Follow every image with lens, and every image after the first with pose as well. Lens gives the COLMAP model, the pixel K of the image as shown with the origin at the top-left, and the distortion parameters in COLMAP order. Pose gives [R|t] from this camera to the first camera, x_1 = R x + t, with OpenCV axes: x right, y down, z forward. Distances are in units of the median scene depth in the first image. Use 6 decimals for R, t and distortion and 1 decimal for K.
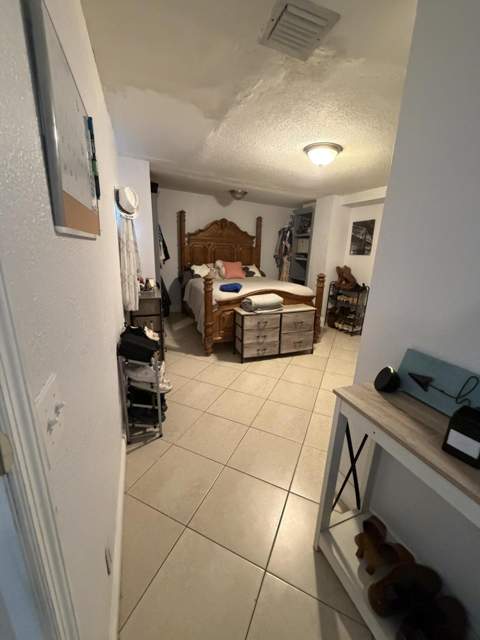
lens RADIAL K [[254.6, 0, 240.9], [0, 254.6, 318.9], [0, 0, 1]] dist [-0.001226, 0.000119]
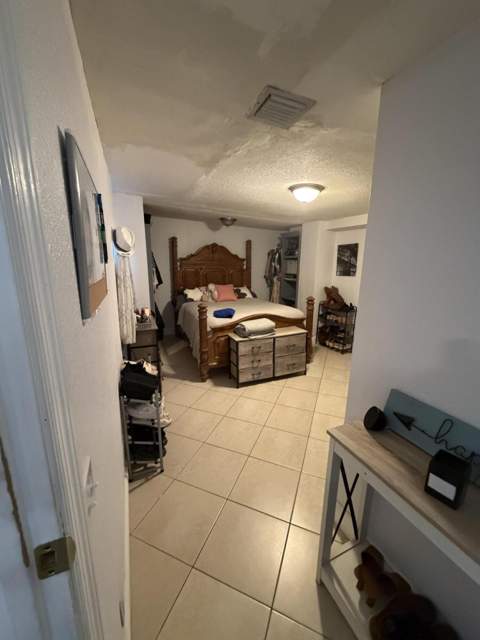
lens RADIAL K [[254.6, 0, 240.6], [0, 254.6, 318.9], [0, 0, 1]] dist [-0.001226, 0.000119]
pose [[0.998911, -0.033351, 0.032621, -0.015020], [0.034958, 0.998136, -0.050020, -0.089785], [-0.030892, 0.051105, 0.998215, -0.057807]]
